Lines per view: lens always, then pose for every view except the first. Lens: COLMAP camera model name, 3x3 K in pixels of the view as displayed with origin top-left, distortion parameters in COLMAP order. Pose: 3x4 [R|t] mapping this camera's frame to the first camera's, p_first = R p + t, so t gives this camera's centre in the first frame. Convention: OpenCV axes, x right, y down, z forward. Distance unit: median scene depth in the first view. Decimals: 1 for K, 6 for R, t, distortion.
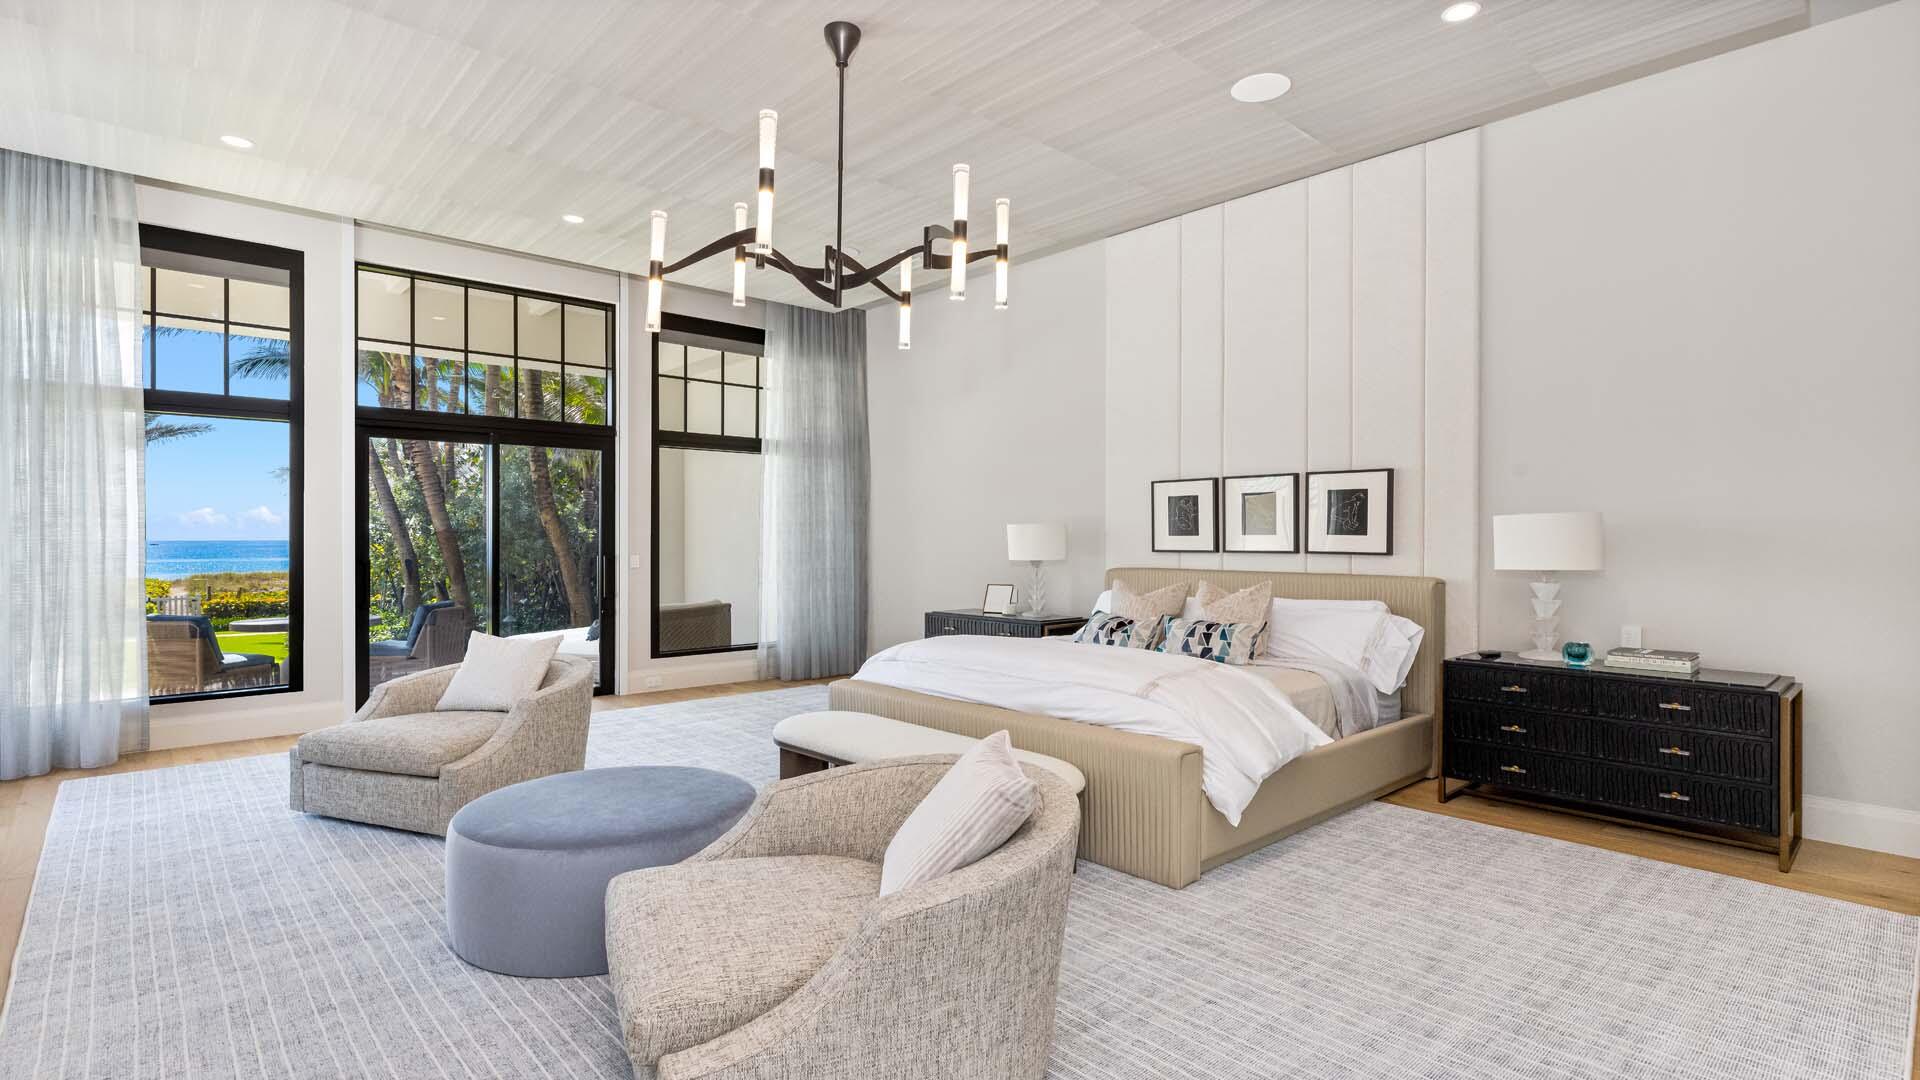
lens RADIAL K [[905.5, 0, 976.8], [0, 905.5, 555.0], [0, 0, 1]] dist [0.005840, 0.000097]
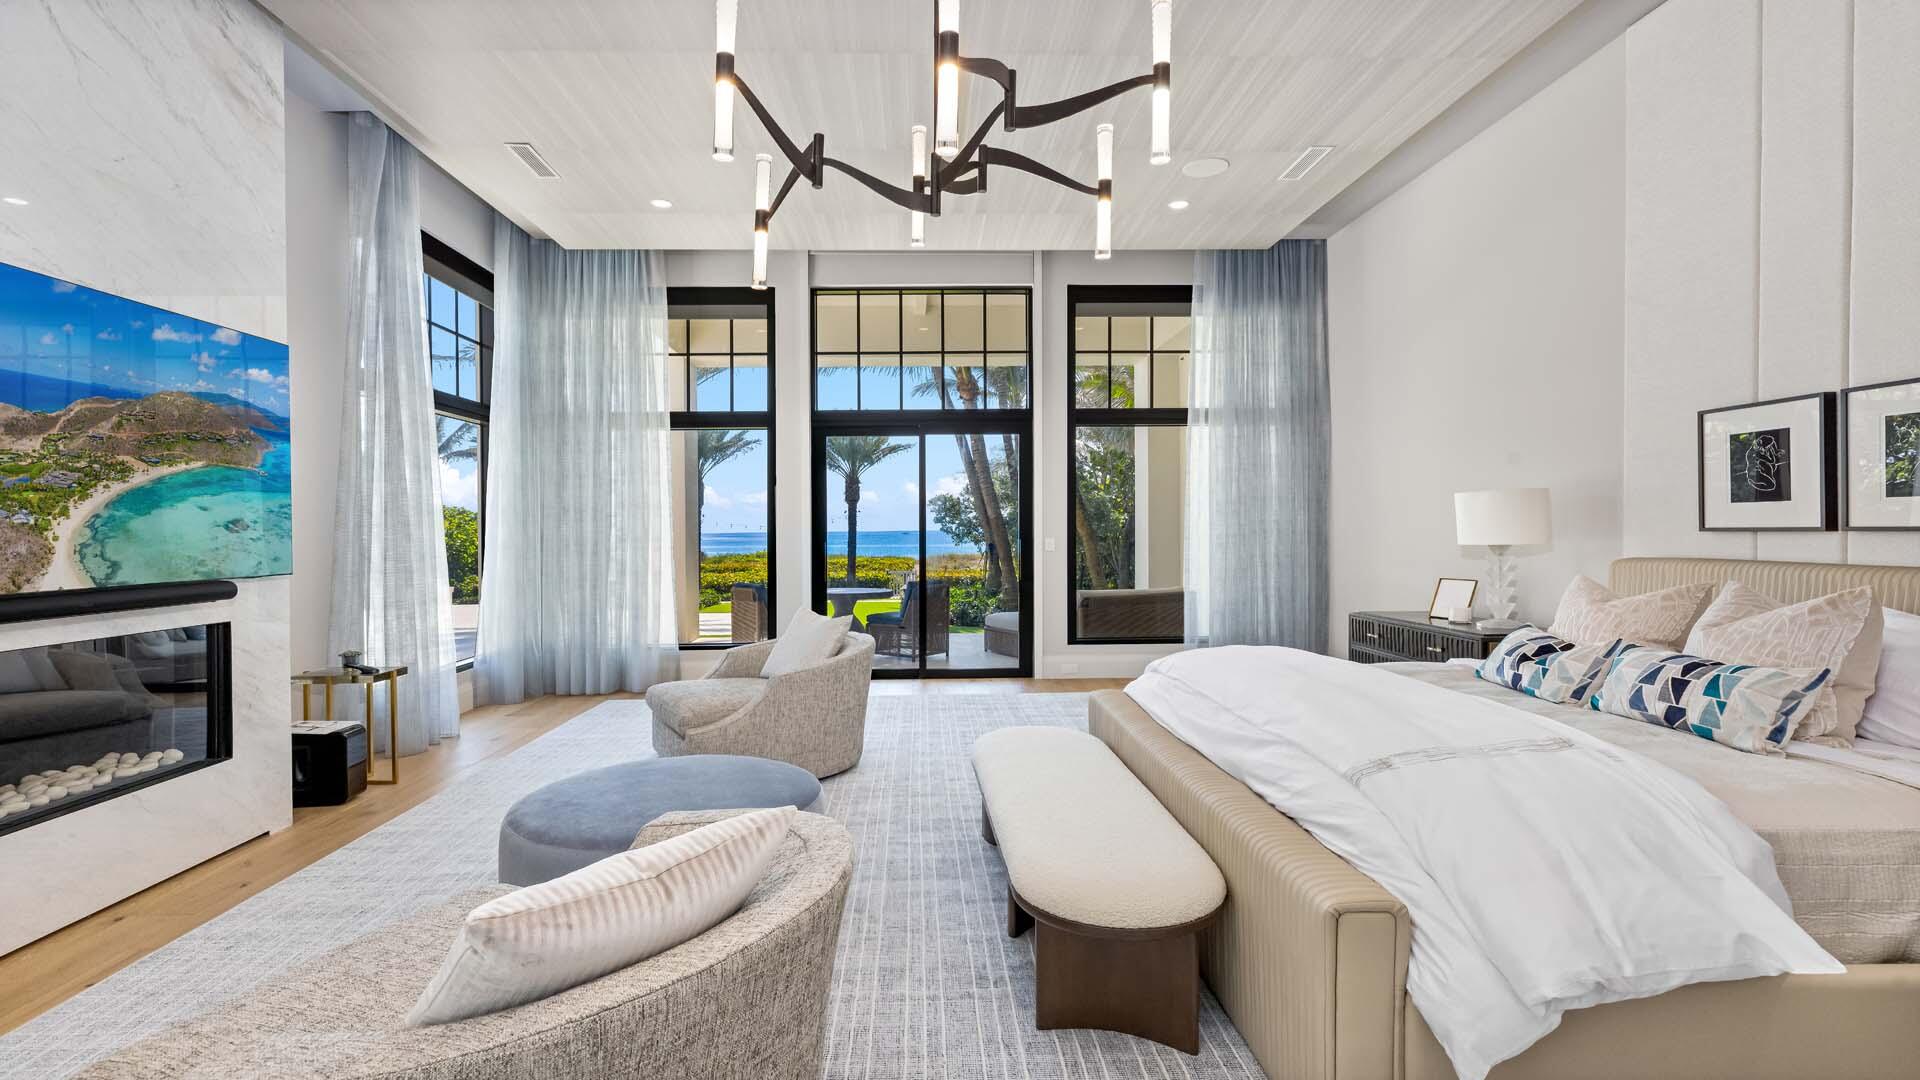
lens RADIAL K [[883.2, 0, 952.7], [0, 883.2, 544.8], [0, 0, 1]] dist [0.002585, 0.000843]
pose [[0.757312, 0.005152, -0.653033, 0.211335], [-0.003391, 0.999986, 0.003957, 0.004985], [0.653044, -0.000782, 0.757319, 0.256585]]
